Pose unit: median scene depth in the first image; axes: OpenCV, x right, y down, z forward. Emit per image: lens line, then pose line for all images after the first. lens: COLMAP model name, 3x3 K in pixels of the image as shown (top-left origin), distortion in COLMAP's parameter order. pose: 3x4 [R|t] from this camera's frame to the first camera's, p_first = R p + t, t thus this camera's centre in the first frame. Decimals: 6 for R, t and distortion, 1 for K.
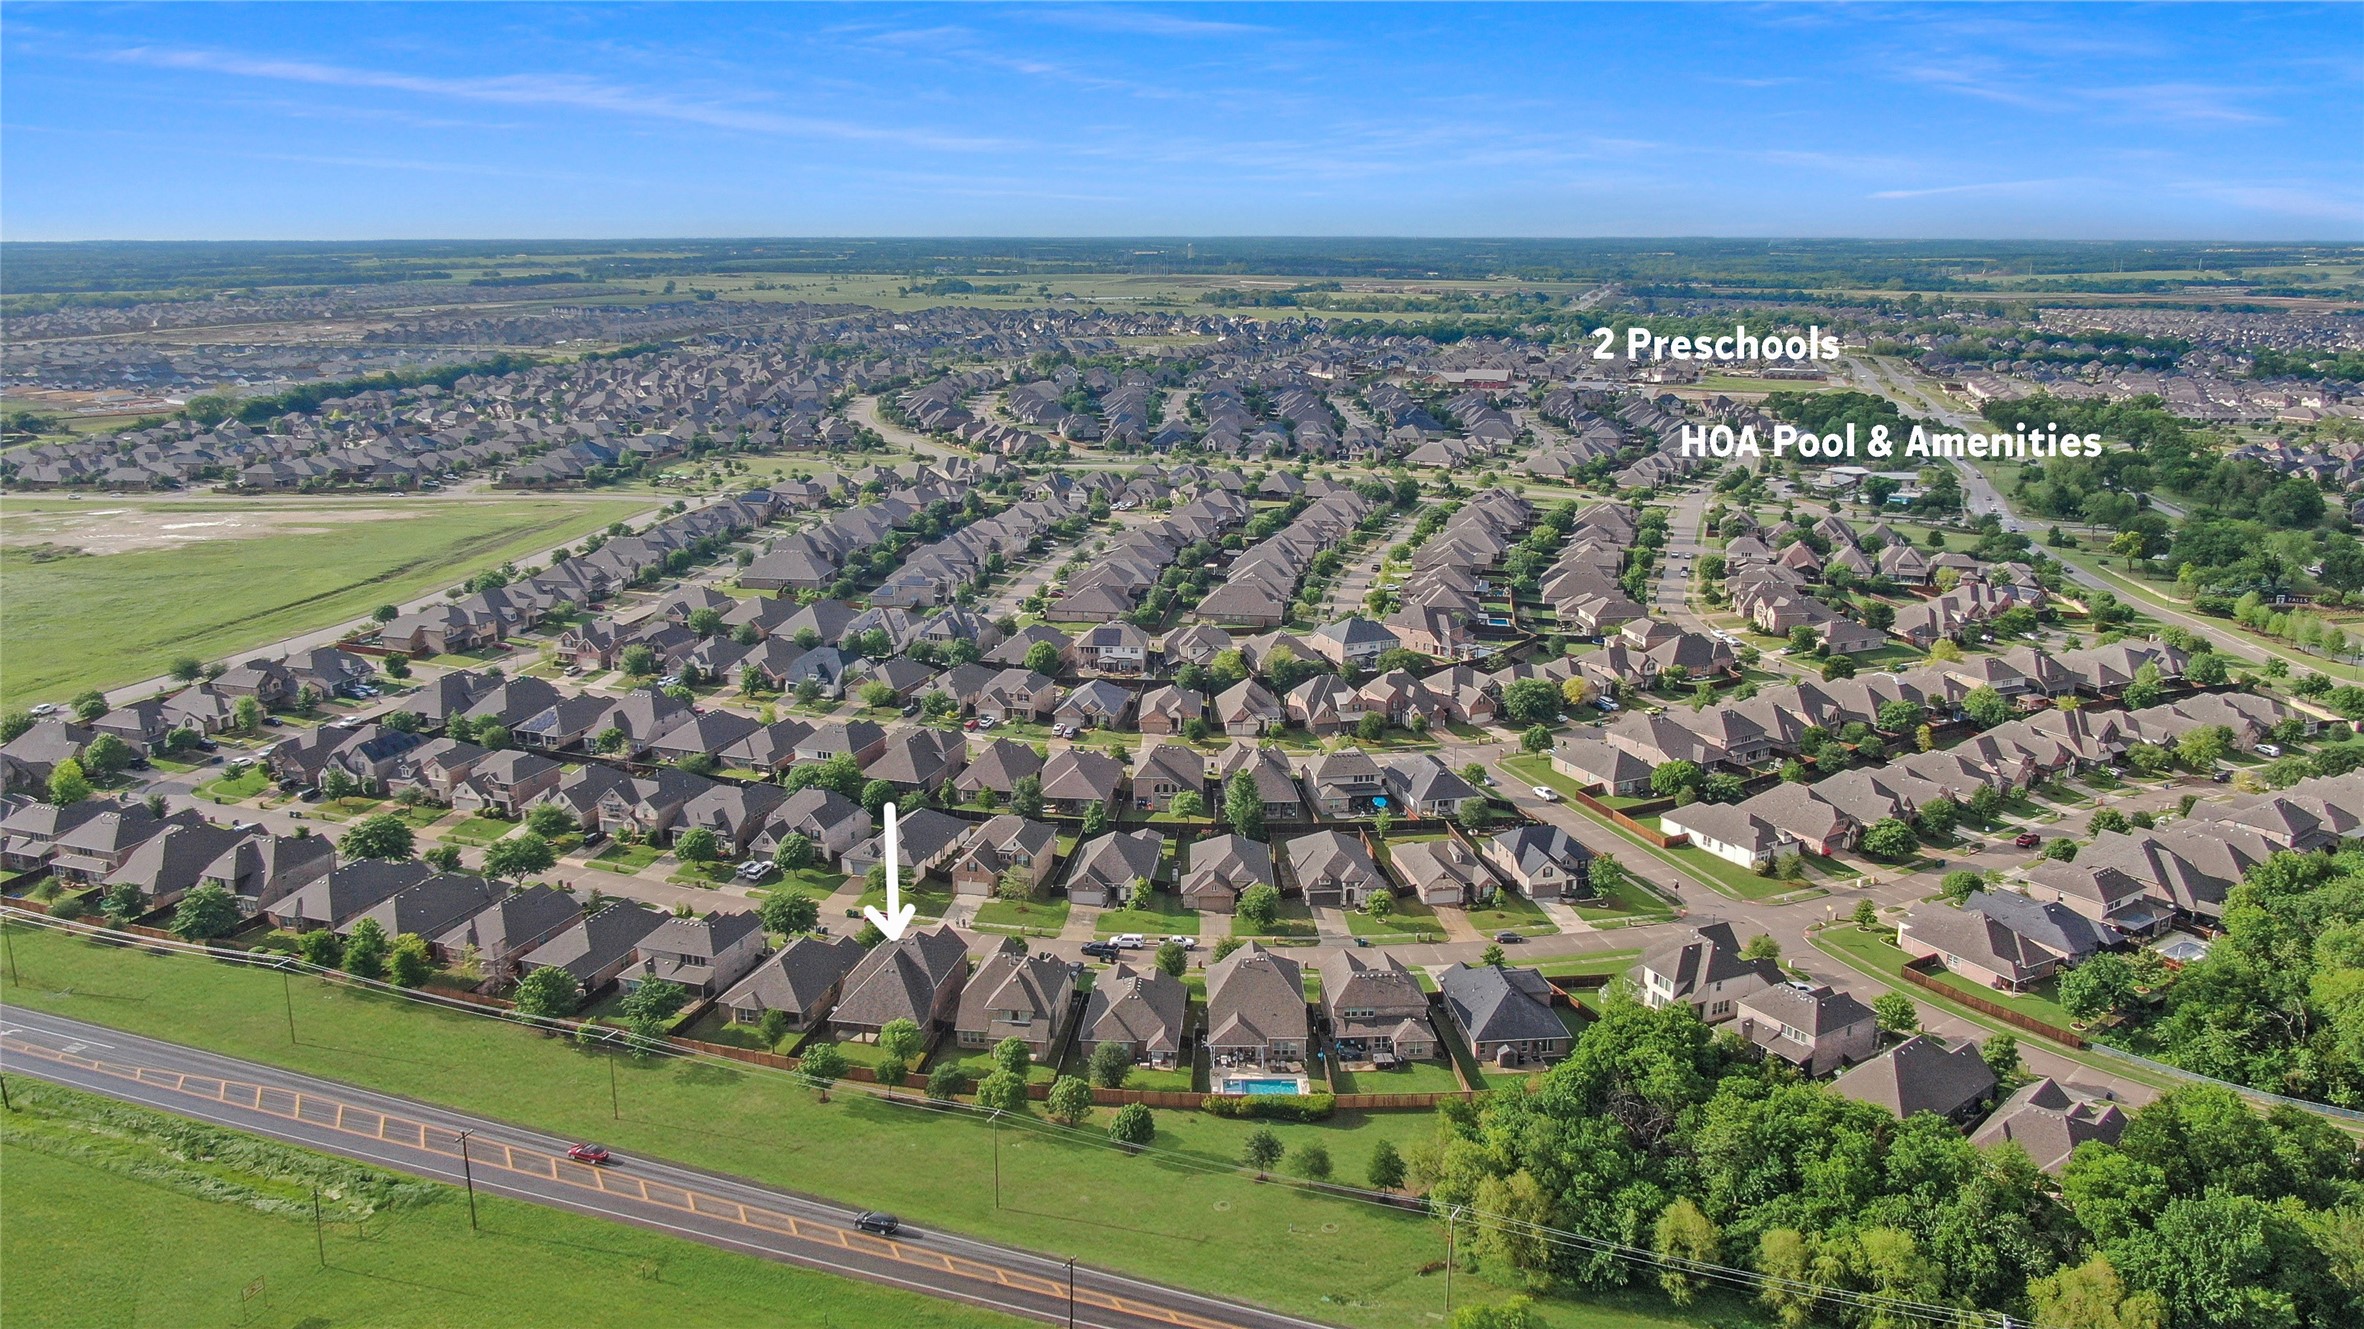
lens RADIAL K [[1699.6, 0, 1182.0], [0, 1699.6, 664.5], [0, 0, 1]] dist [-0.012444, 0.004362]
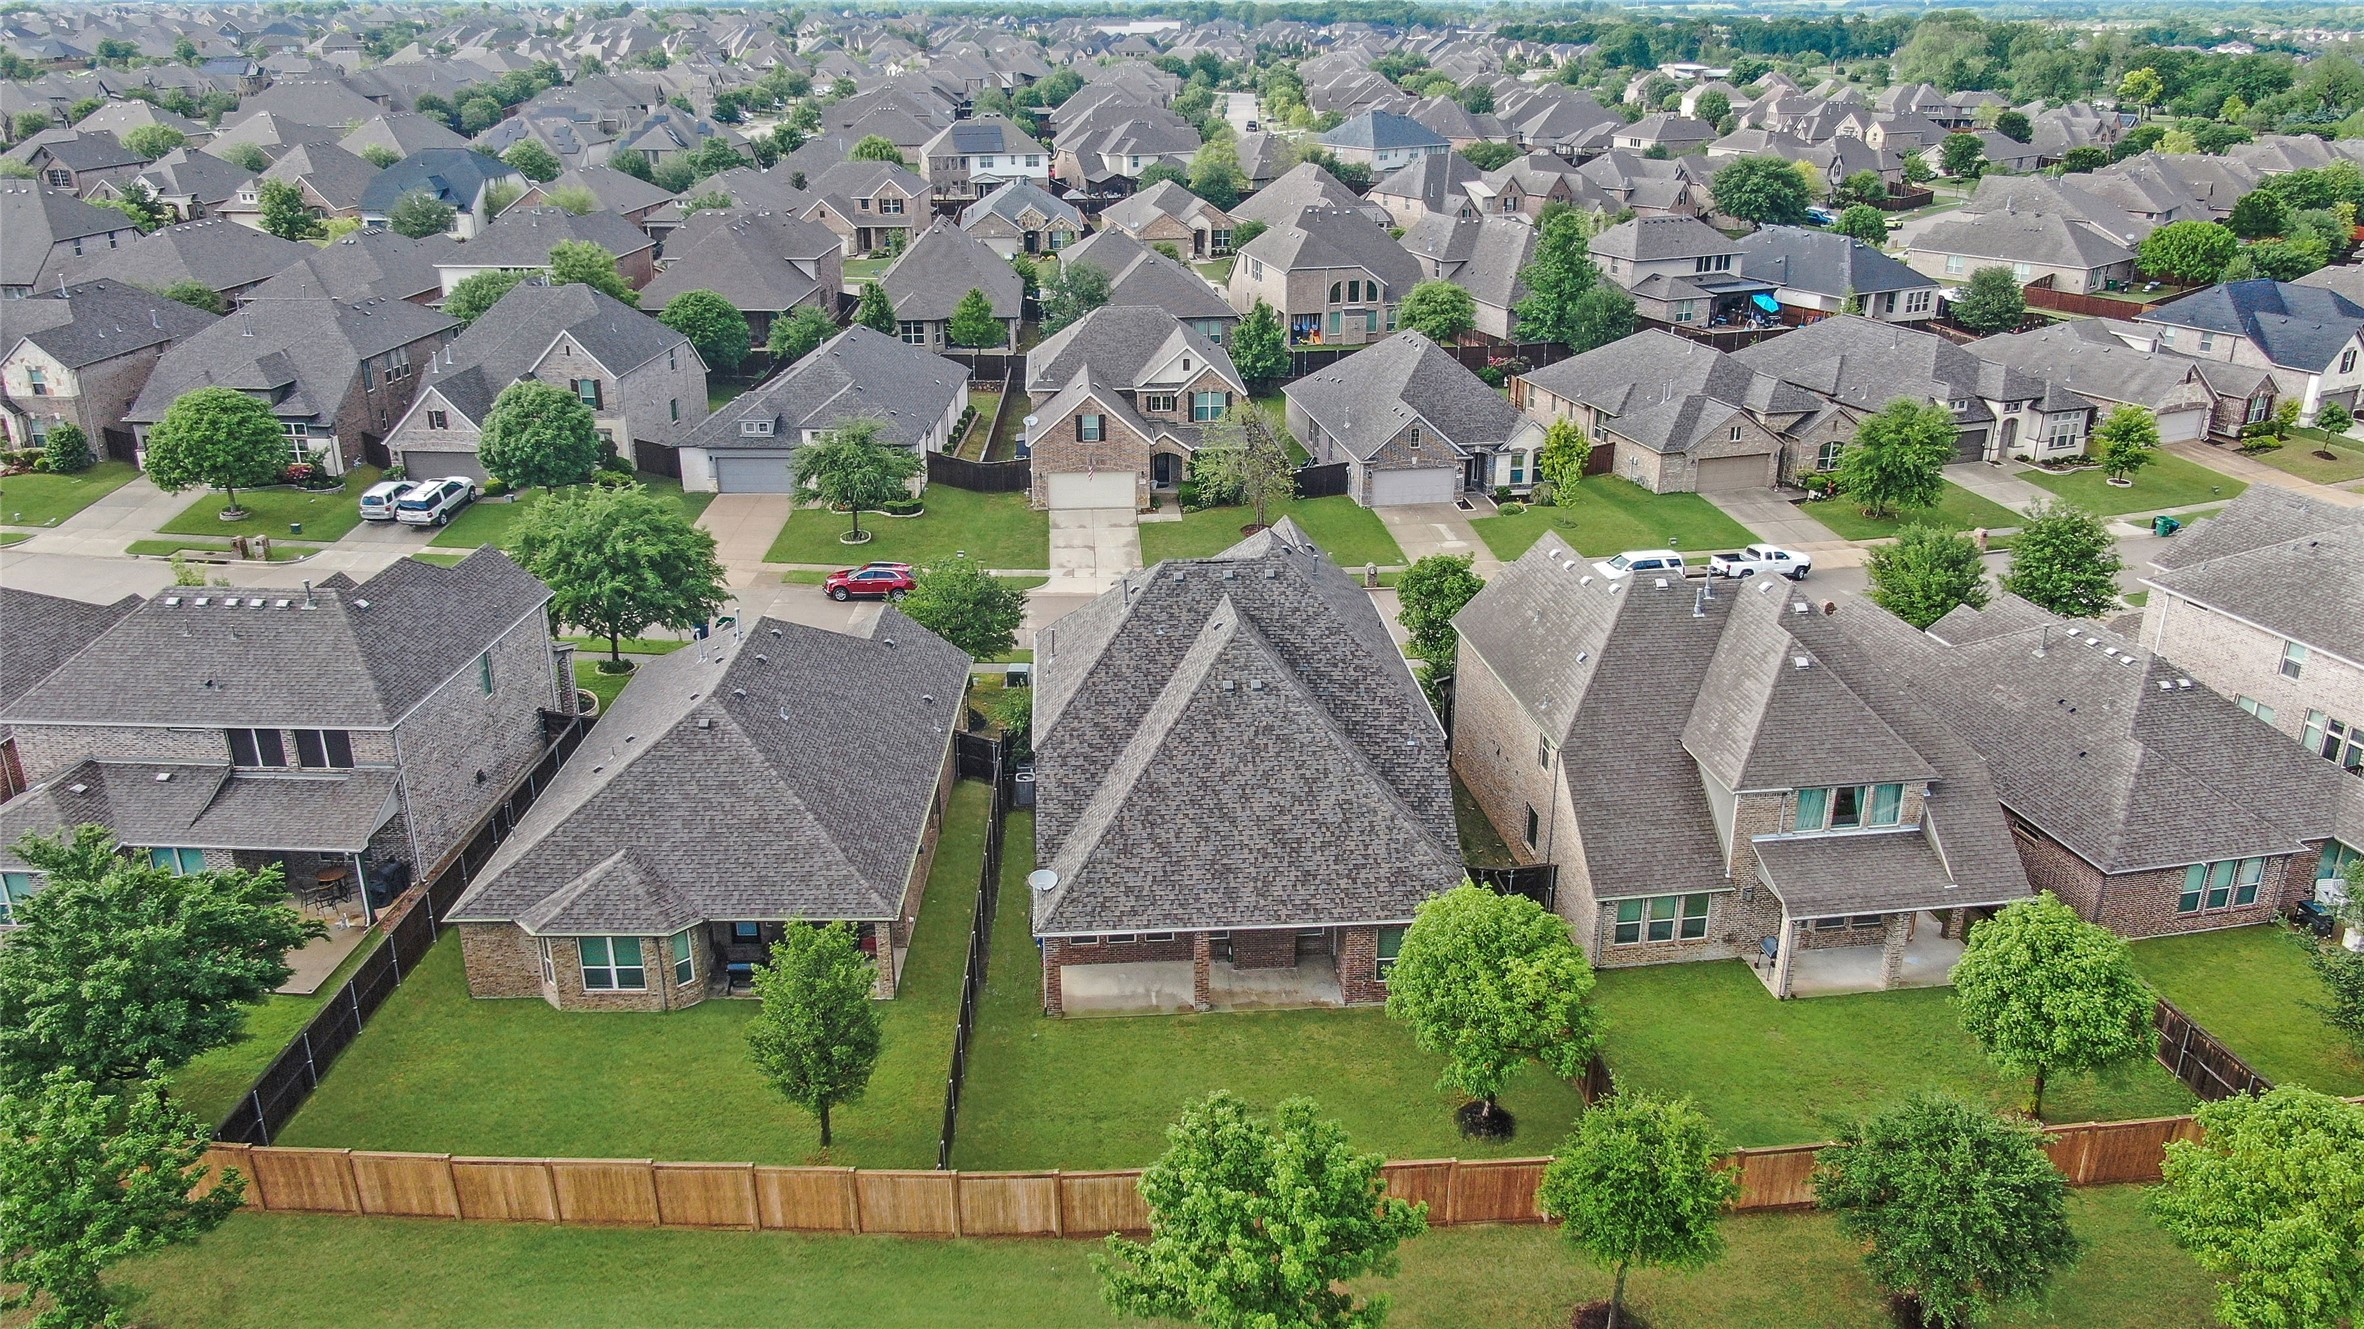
lens RADIAL K [[1710.3, 0, 1189.7], [0, 1710.3, 665.5], [0, 0, 1]] dist [-0.013639, -0.000329]
pose [[0.963218, -0.100568, 0.249194, -0.127047], [0.068303, 0.988500, 0.134917, 0.078284], [-0.259896, -0.112934, 0.959010, 0.418785]]
